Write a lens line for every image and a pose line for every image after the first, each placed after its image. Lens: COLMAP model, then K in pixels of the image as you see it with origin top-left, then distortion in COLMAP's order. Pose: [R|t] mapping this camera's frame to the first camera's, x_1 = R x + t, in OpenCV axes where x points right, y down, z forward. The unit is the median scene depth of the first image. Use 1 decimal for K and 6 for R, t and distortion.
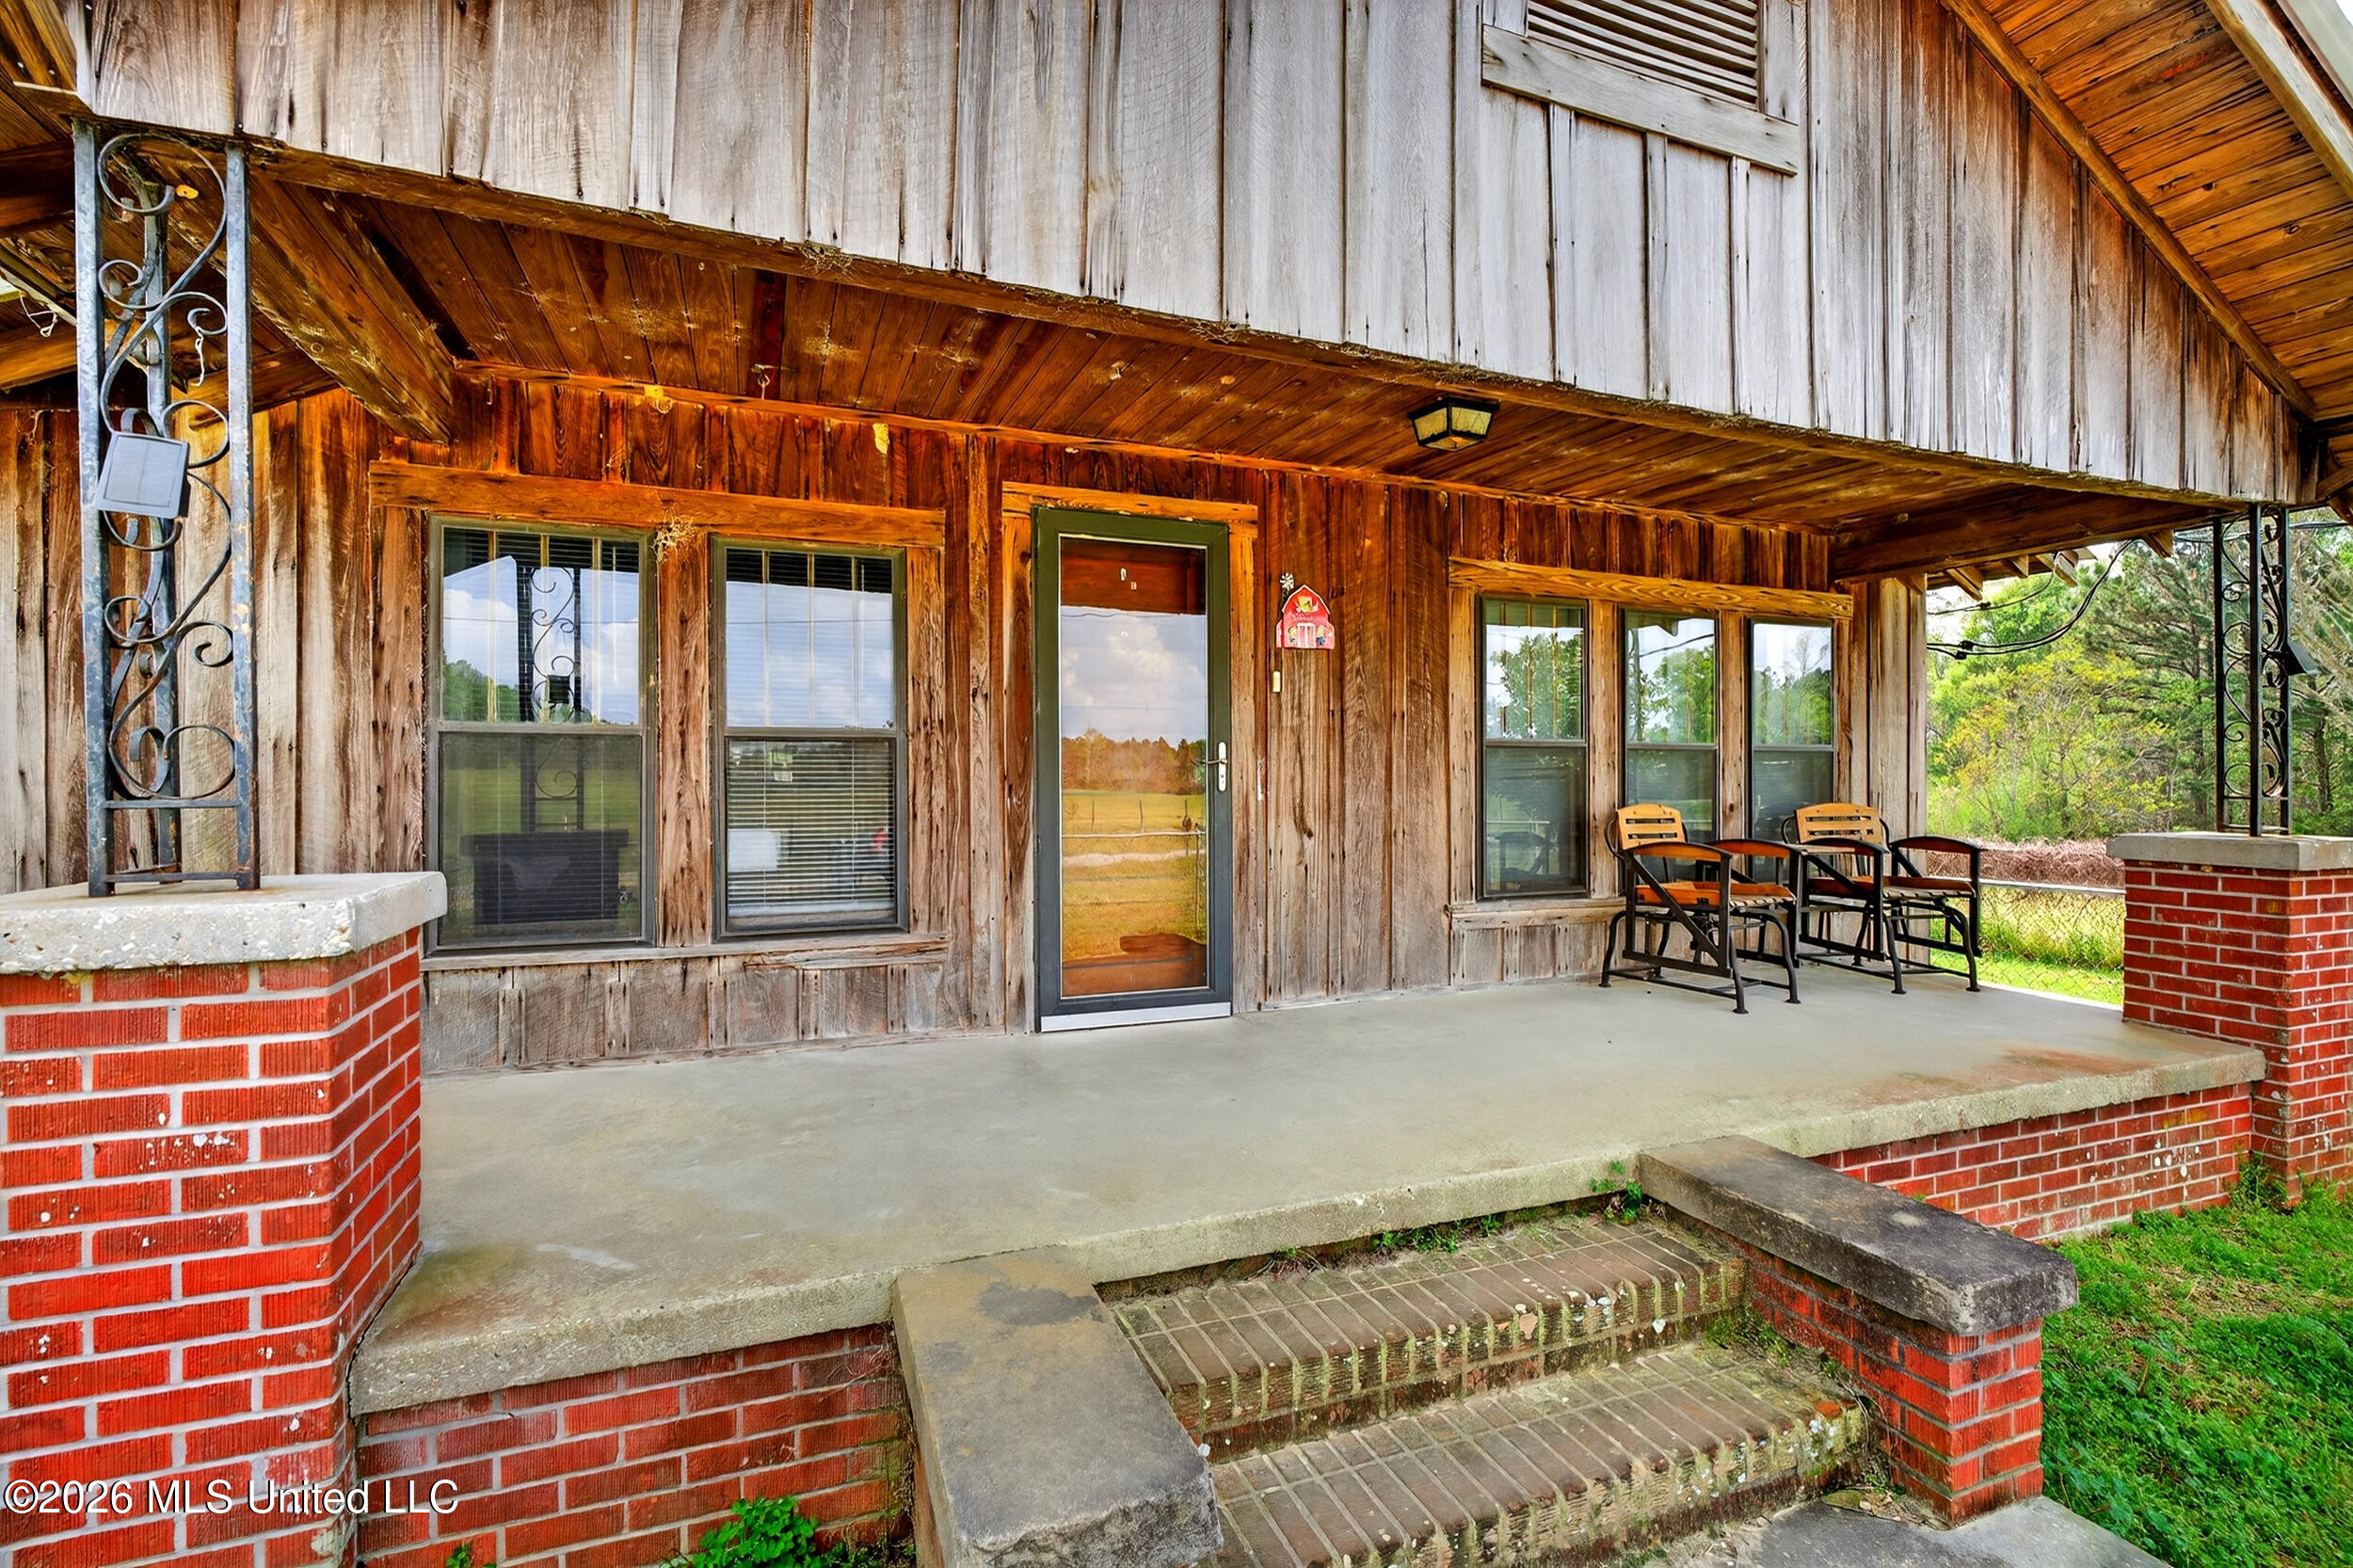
lens RADIAL K [[1059.3, 0, 1181.4], [0, 1059.3, 783.6], [0, 0, 1]] dist [-0.010955, 0.000264]
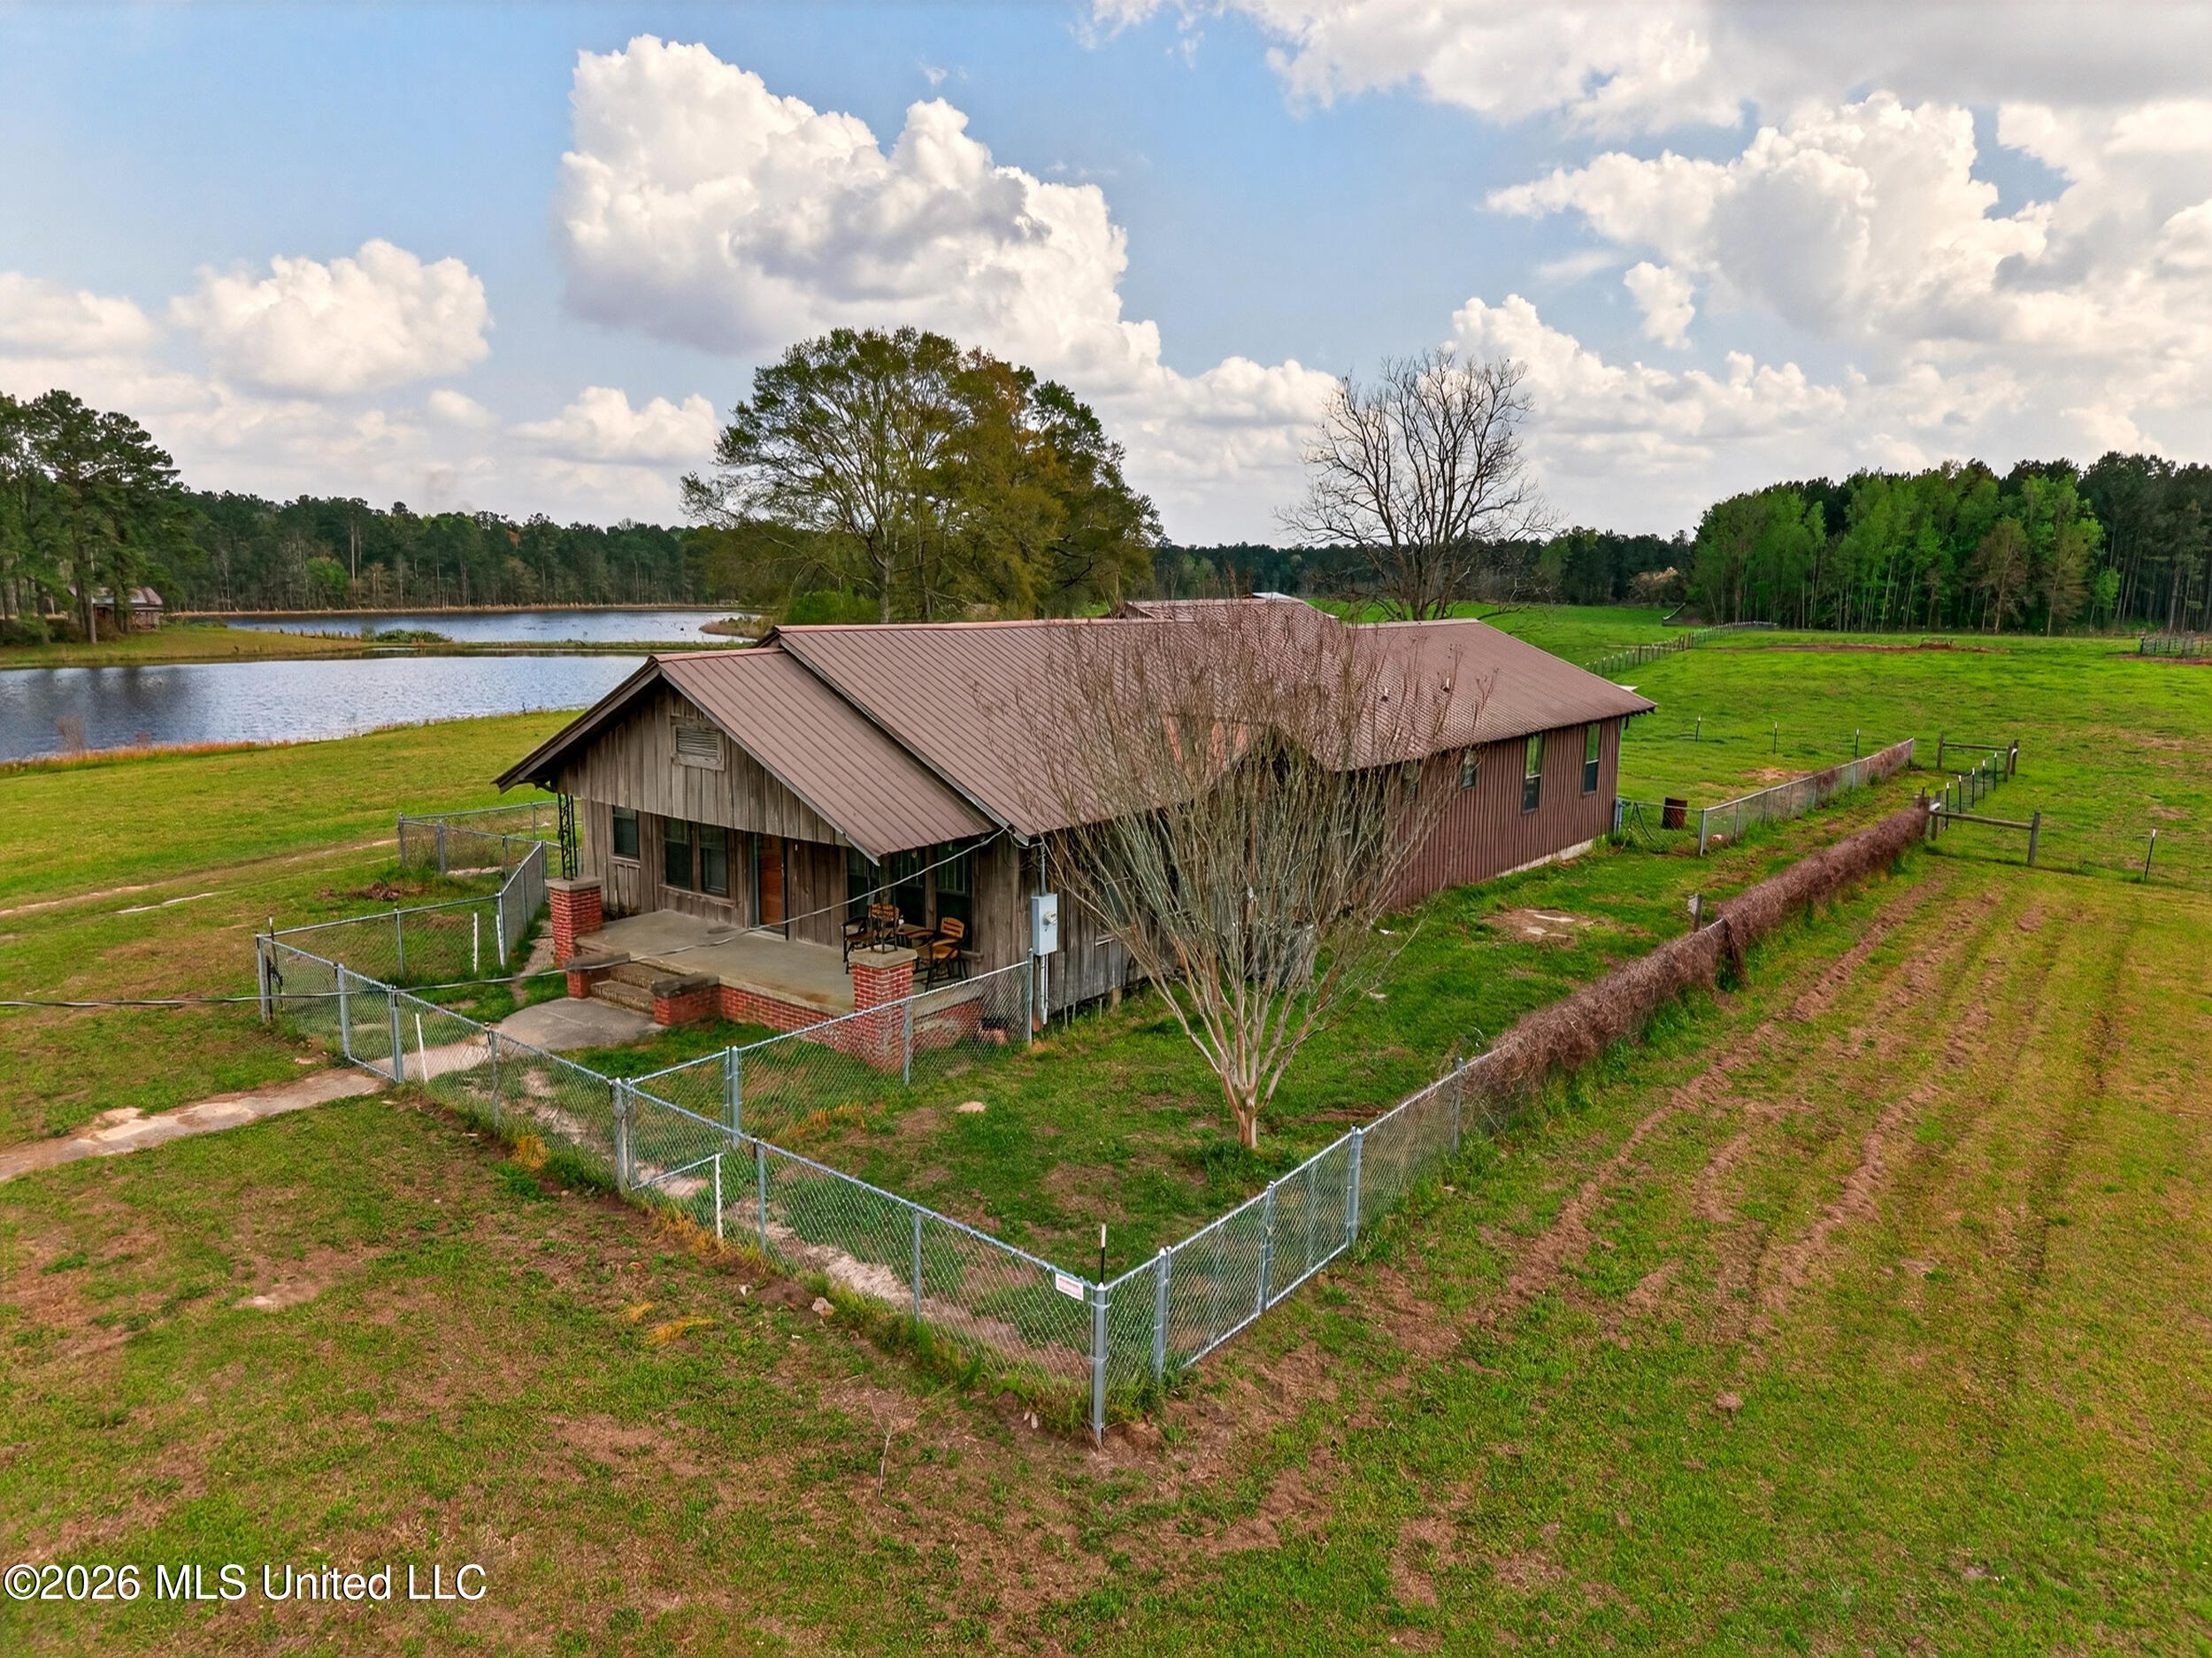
lens RADIAL K [[1510.5, 0, 1111.5], [0, 1510.5, 846.2], [0, 0, 1]] dist [0.030218, -0.041872]
pose [[0.522319, 0.163535, -0.836923, 5.338494], [-0.015569, 0.983104, 0.182383, -1.142604], [0.852608, -0.082232, 0.516040, -0.724824]]
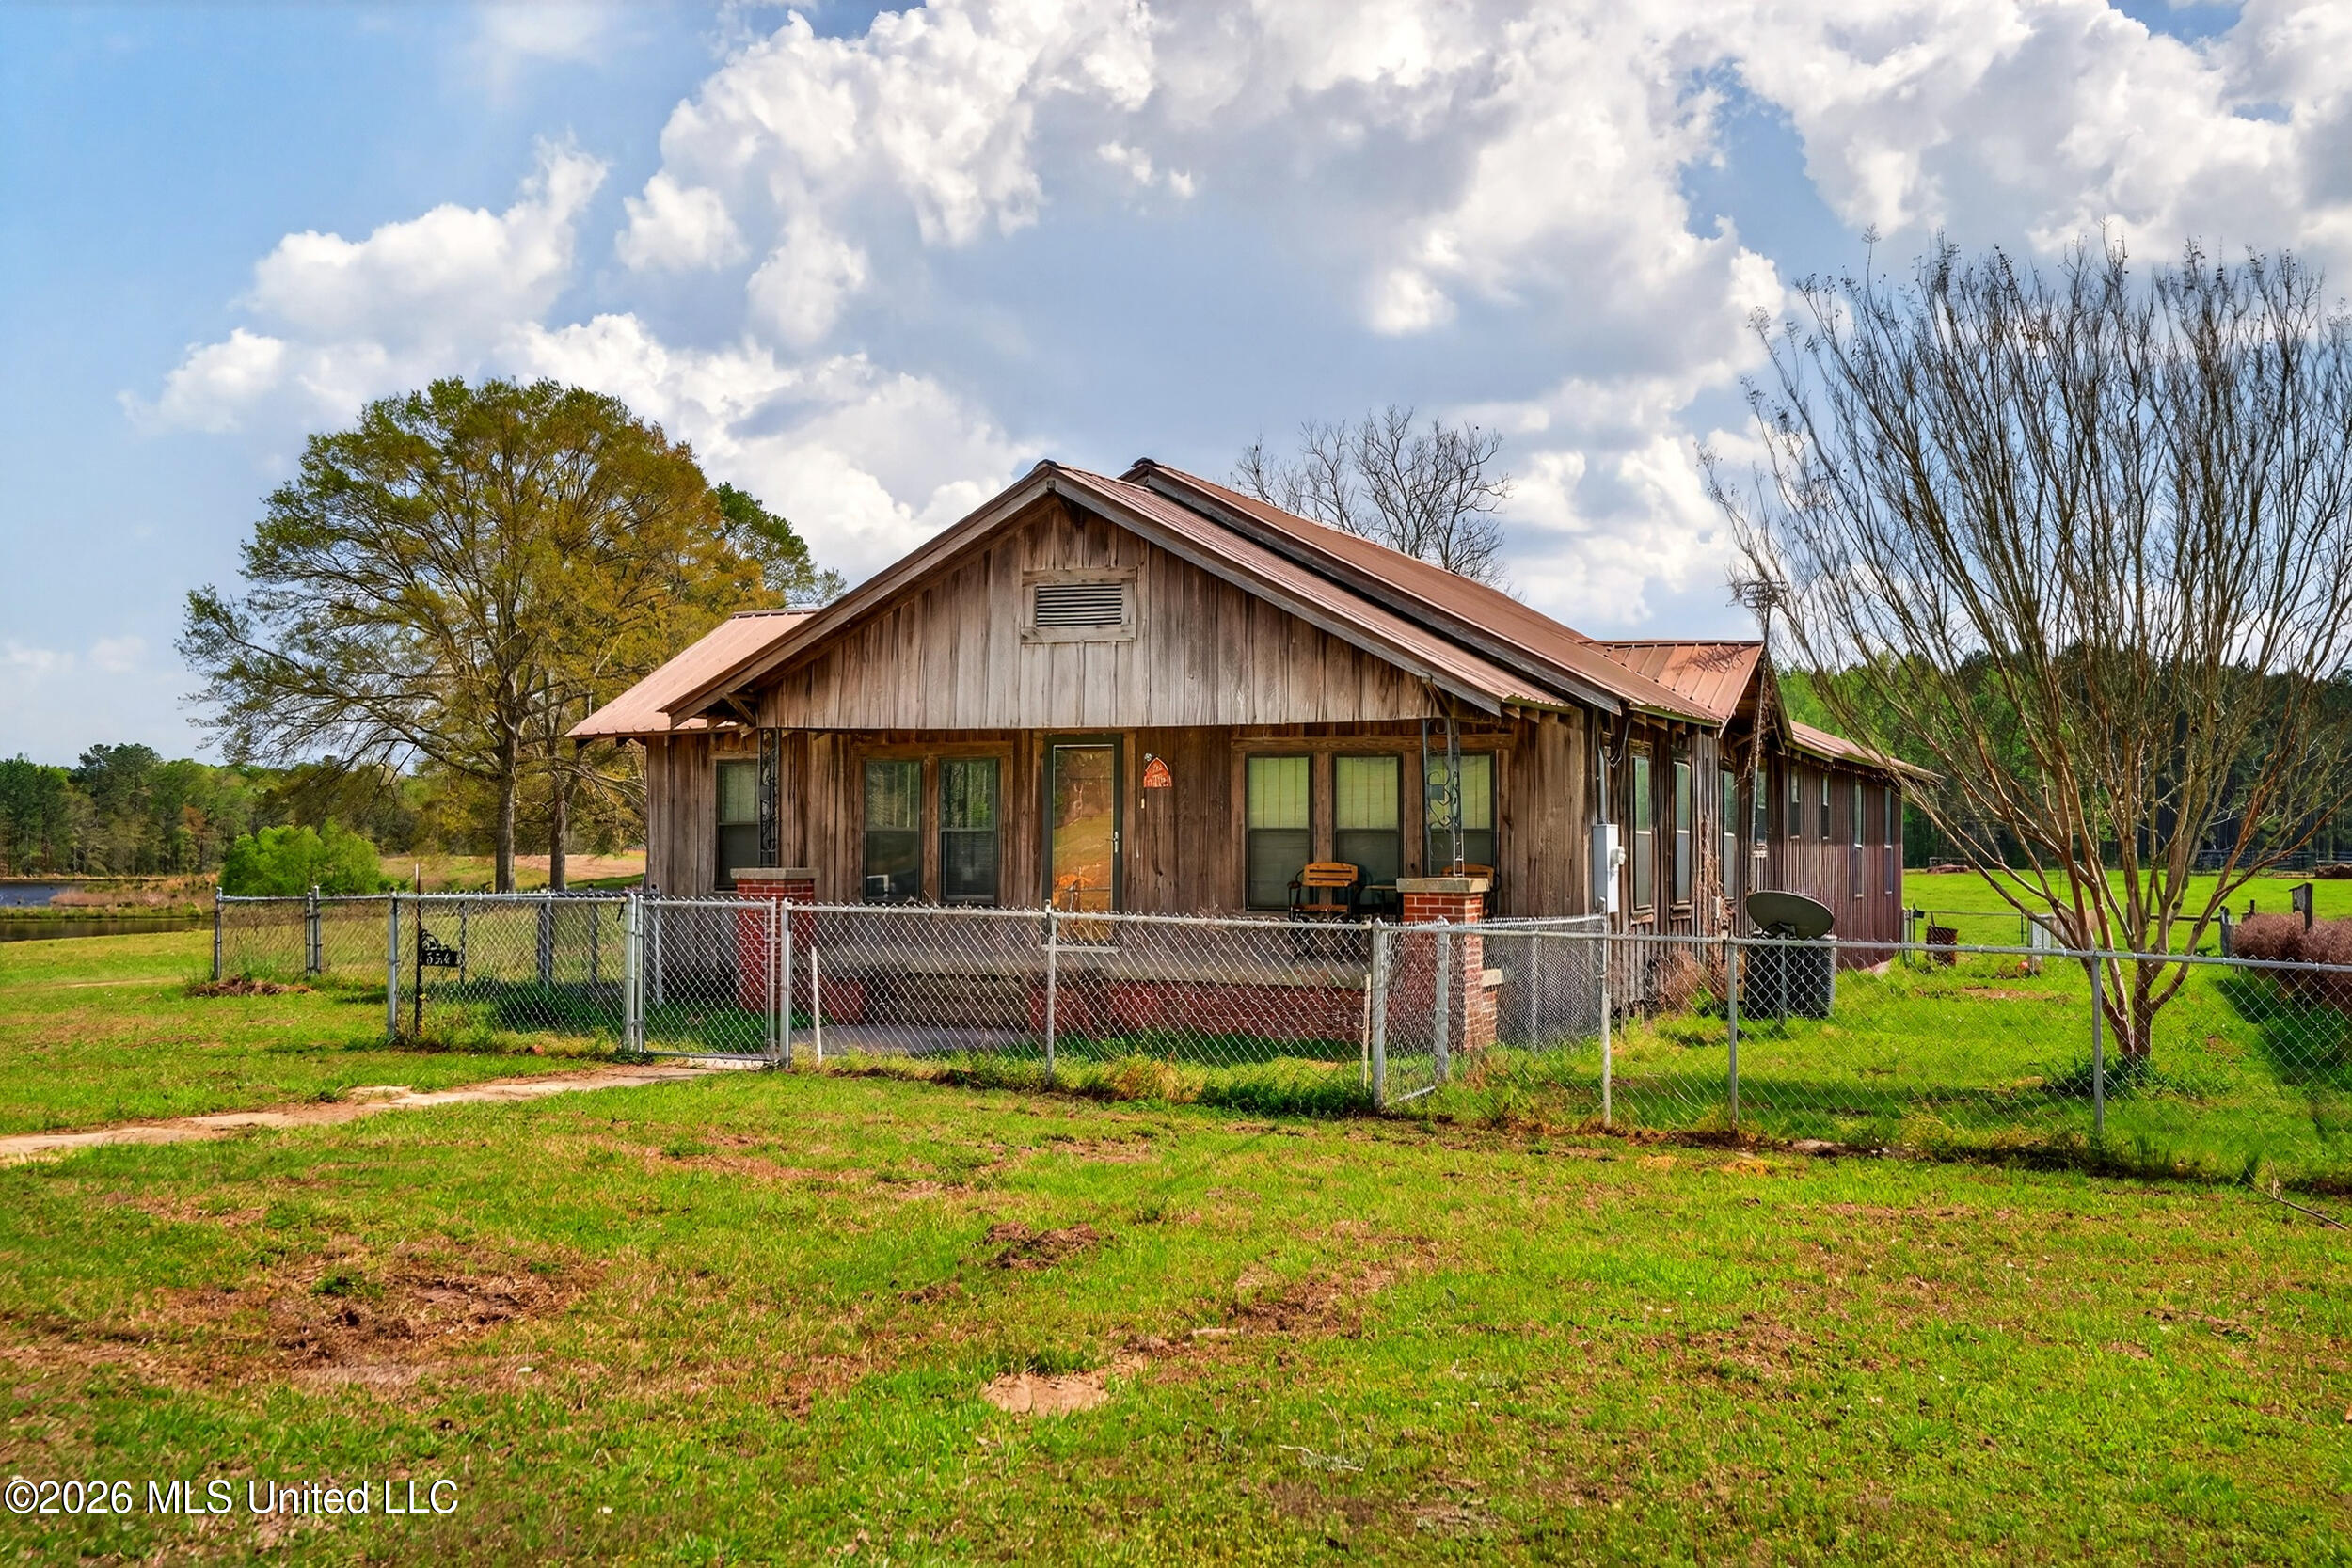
lens RADIAL K [[2321.0, 0, 1175.1], [0, 2321.0, 793.4], [0, 0, 1]] dist [-0.016007, 0.000000]
pose [[0.699195, -0.010703, -0.714851, 4.097173], [-0.005892, 0.999768, -0.020731, -0.019690], [0.714906, 0.018707, 0.698970, -2.656717]]
